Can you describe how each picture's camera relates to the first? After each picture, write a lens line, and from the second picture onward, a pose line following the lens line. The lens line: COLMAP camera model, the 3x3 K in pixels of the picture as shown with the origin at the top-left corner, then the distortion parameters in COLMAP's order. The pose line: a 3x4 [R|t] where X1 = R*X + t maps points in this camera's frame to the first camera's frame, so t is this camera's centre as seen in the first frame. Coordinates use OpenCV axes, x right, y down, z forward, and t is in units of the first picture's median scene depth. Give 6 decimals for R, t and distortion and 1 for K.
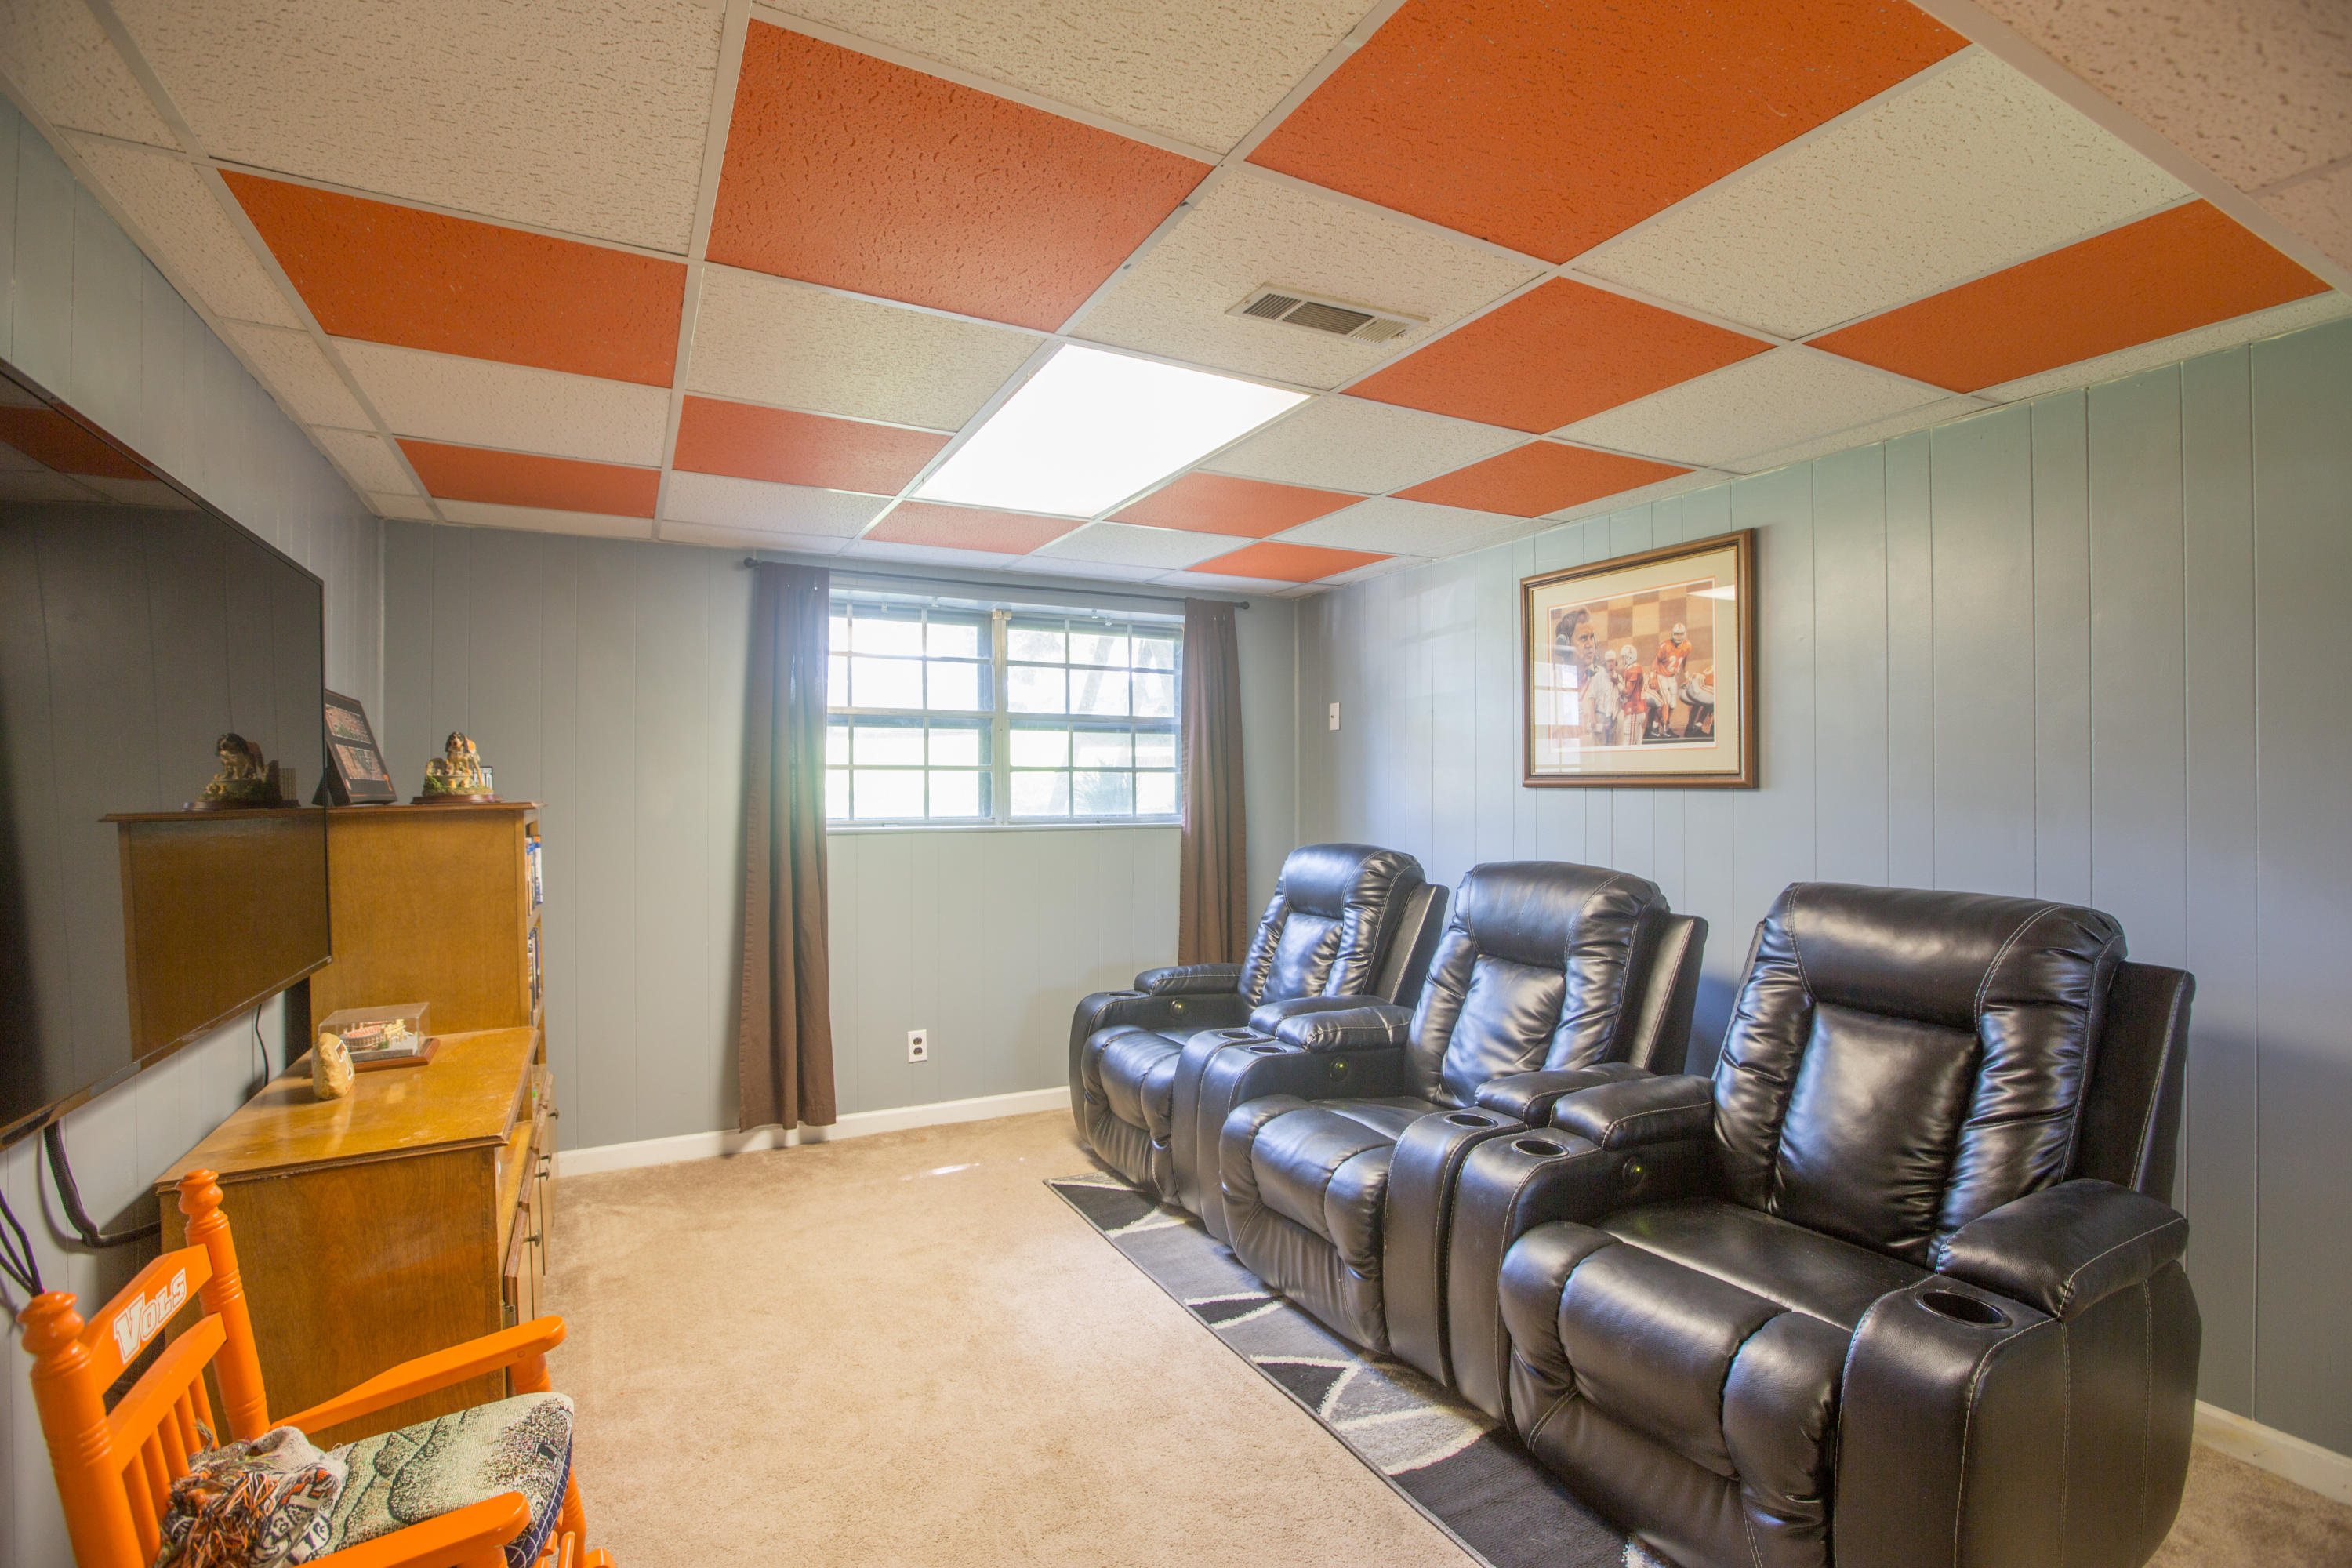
lens RADIAL K [[1064.7, 0, 1167.1], [0, 1064.7, 795.3], [0, 0, 1]] dist [-0.049817, 0.014600]
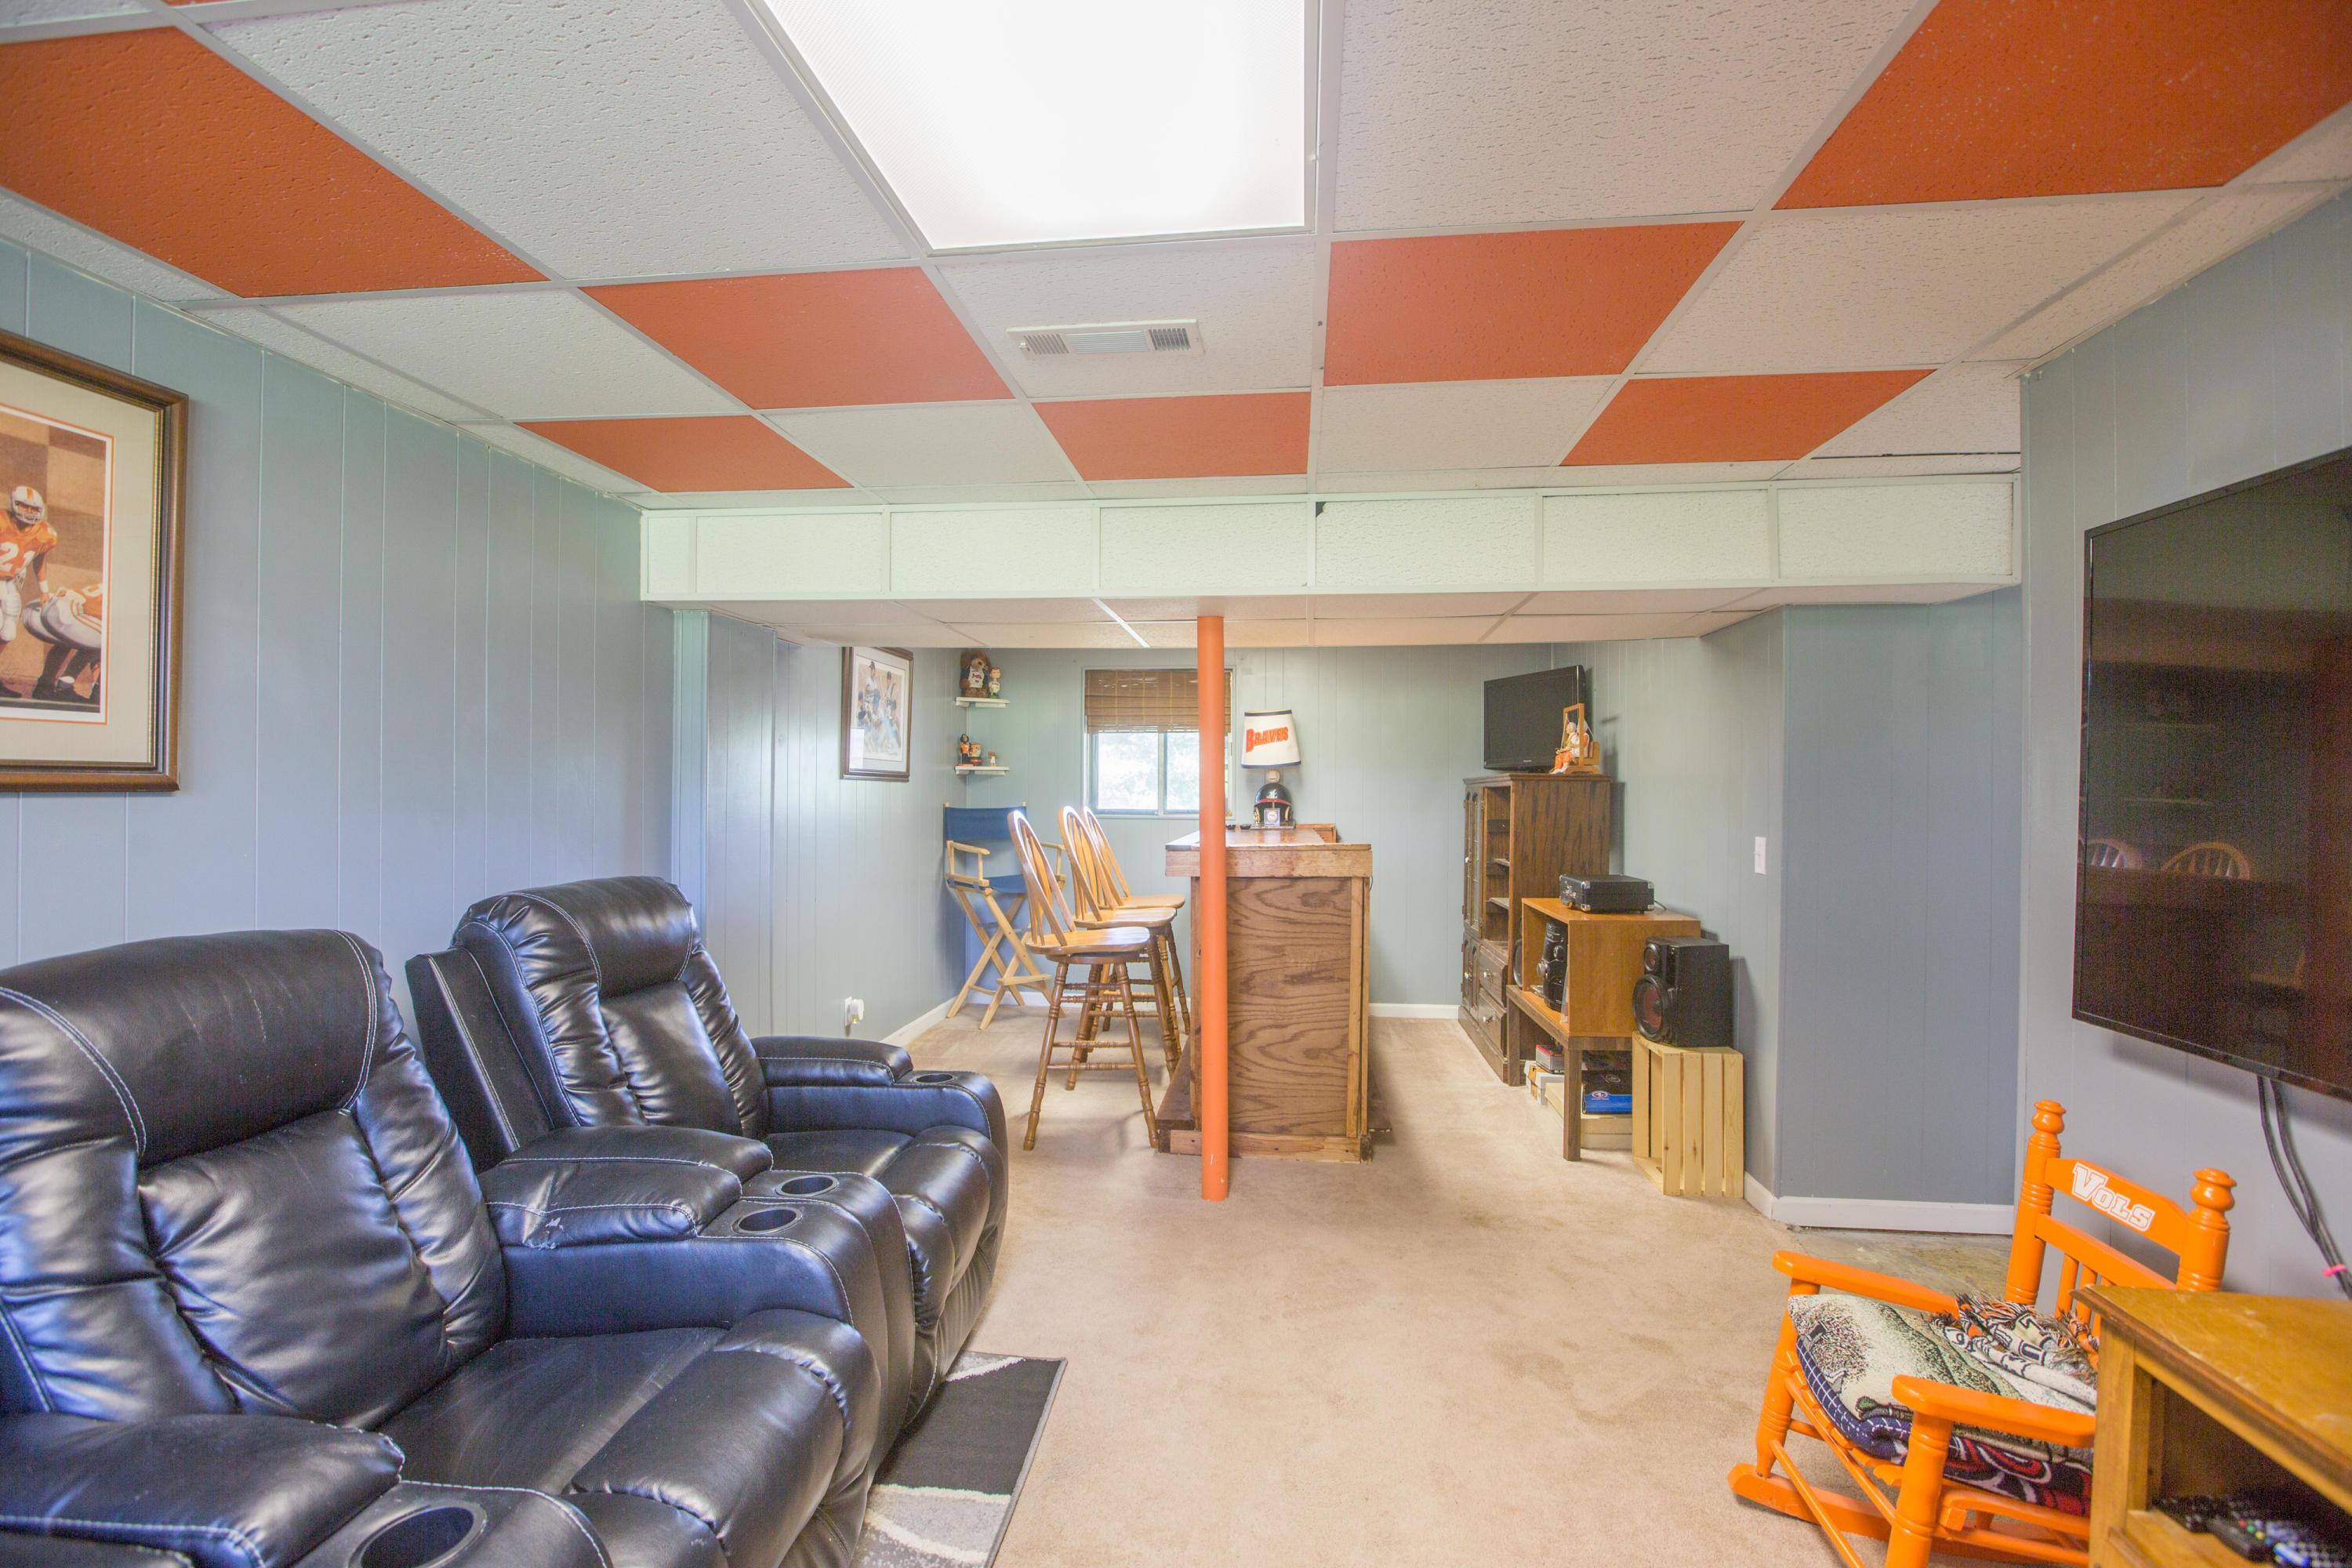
lens RADIAL K [[1064.7, 0, 1181.9], [0, 1064.7, 776.8], [0, 0, 1]] dist [-0.049817, 0.014600]
pose [[-0.832354, 0.008976, 0.554171, -0.307553], [0.008285, 0.999959, -0.003752, -0.007485], [-0.554182, 0.001468, -0.832394, 1.137615]]
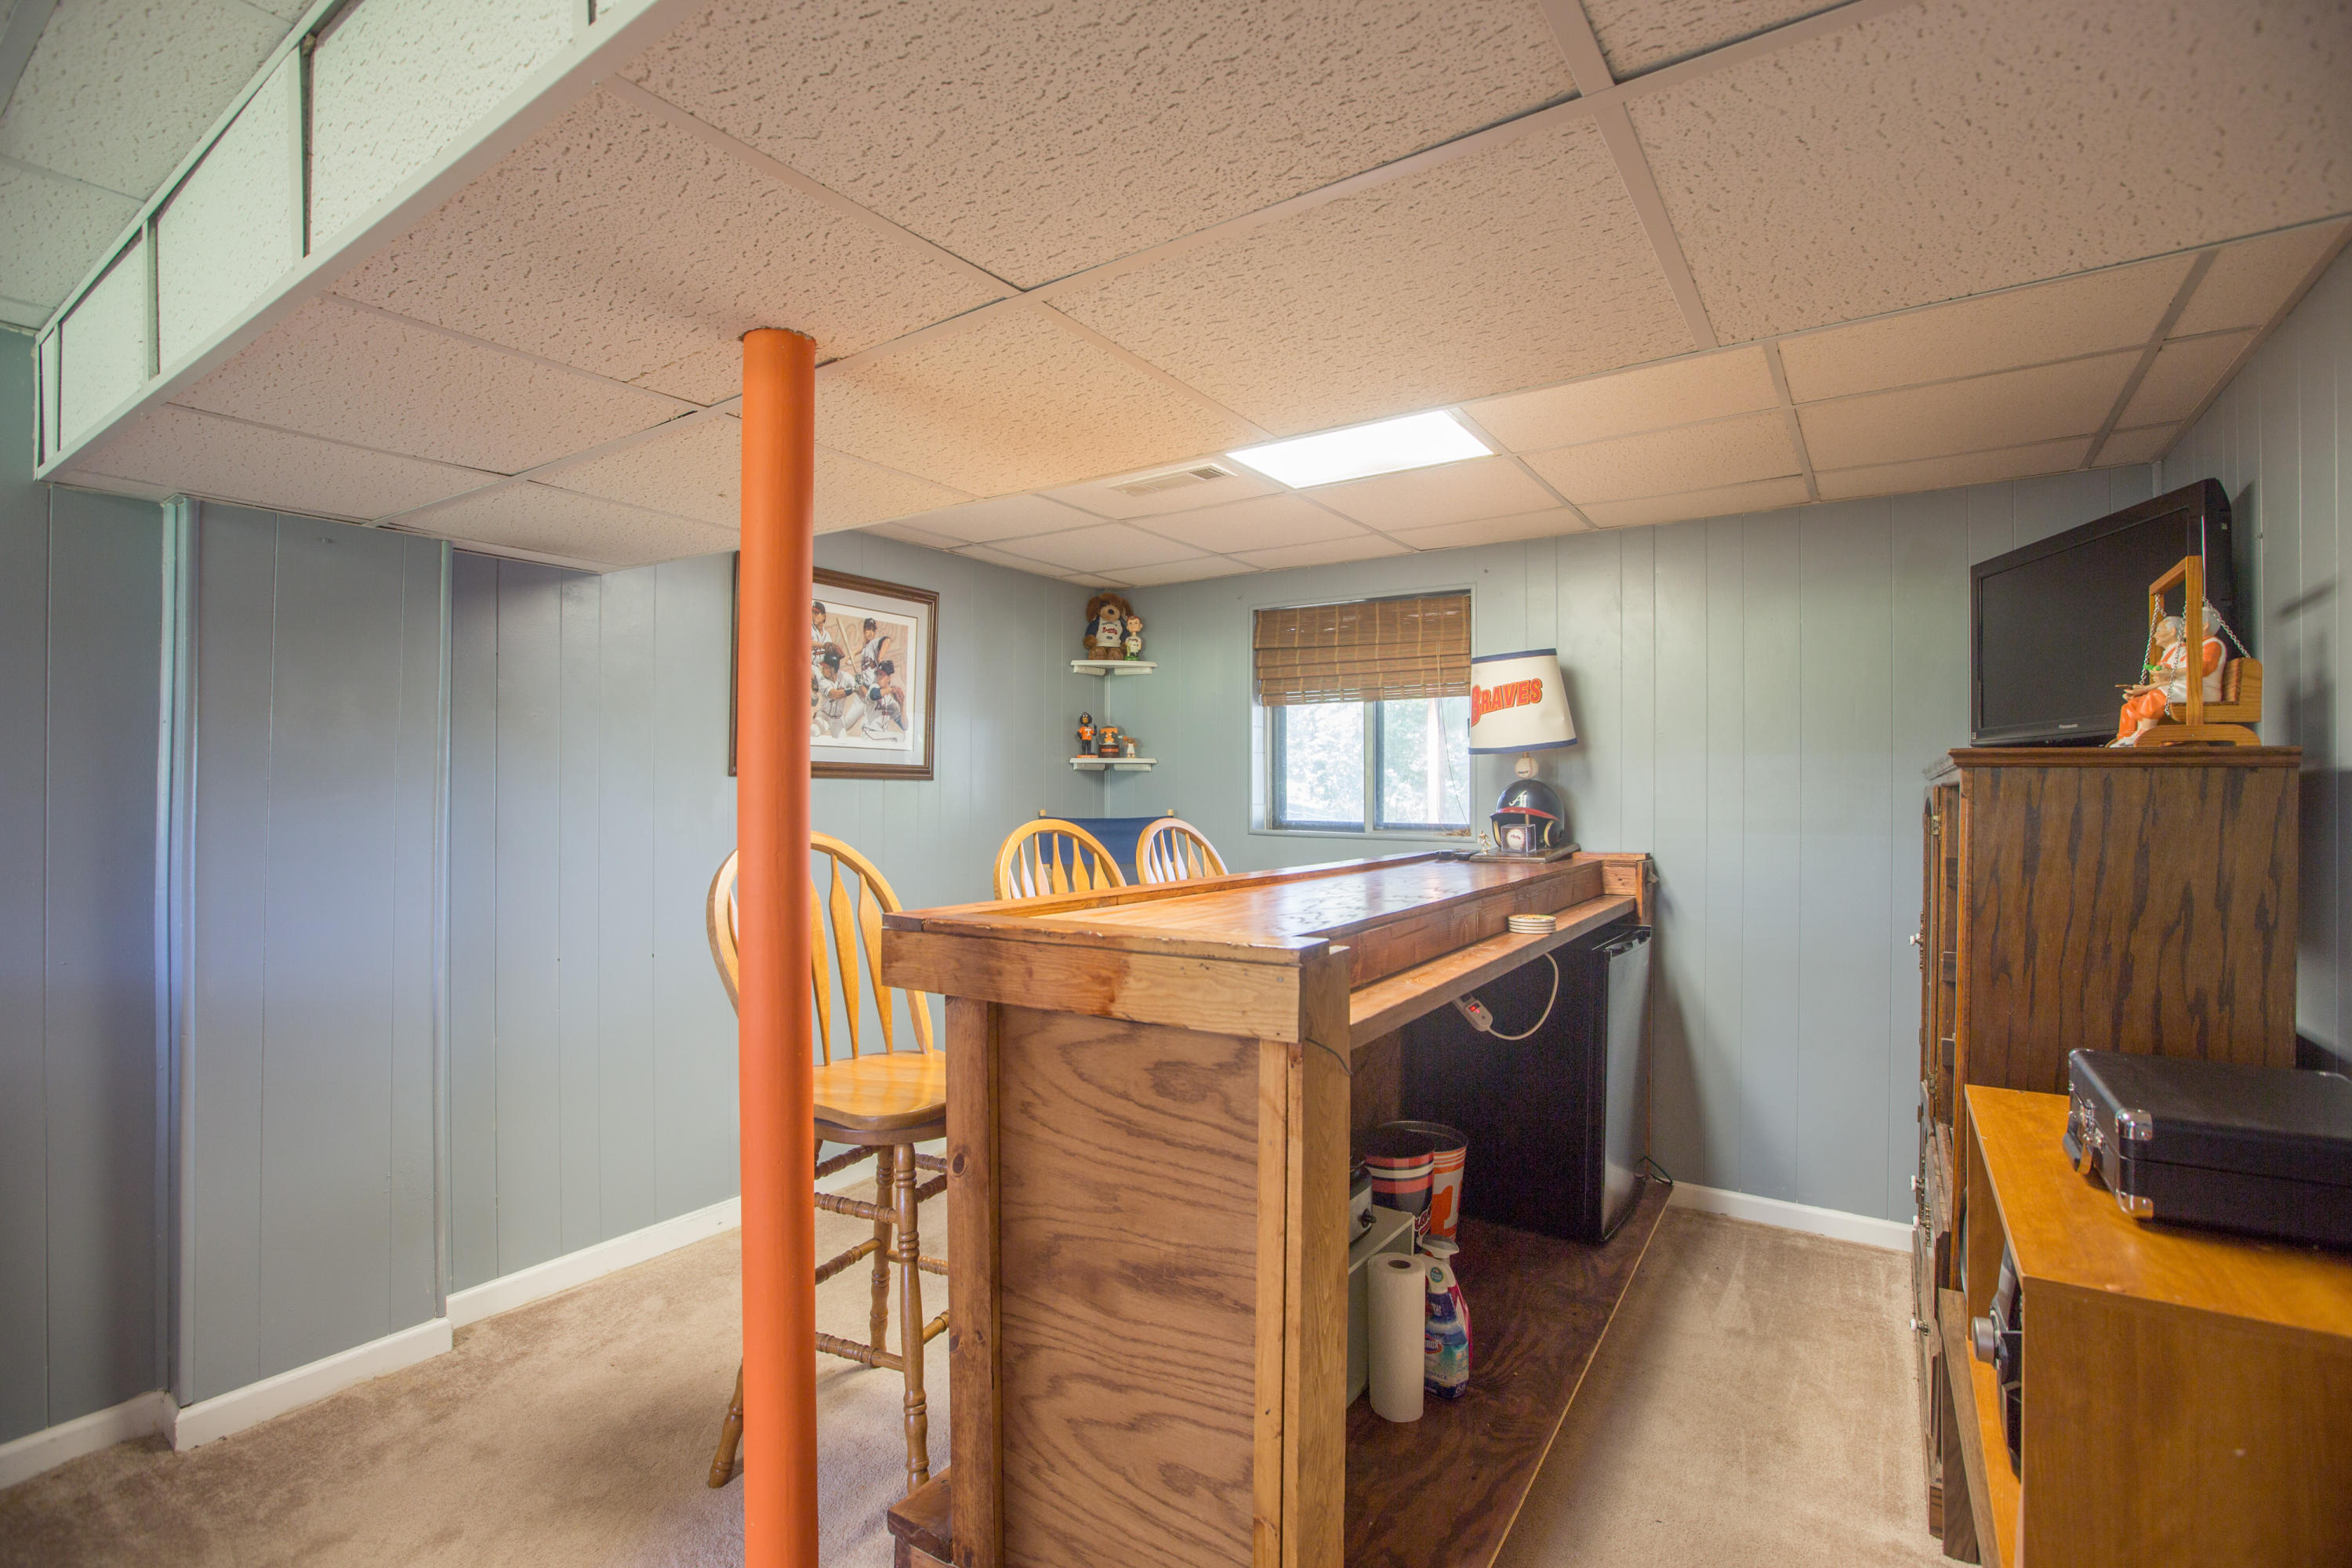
lens RADIAL K [[1064.7, 0, 1164.9], [0, 1064.7, 783.8], [0, 0, 1]] dist [-0.049817, 0.014600]
pose [[-0.471755, 0.007921, 0.881694, -0.261125], [0.010512, 0.999939, -0.003359, -0.004251], [-0.881667, 0.007684, -0.471810, 0.863458]]
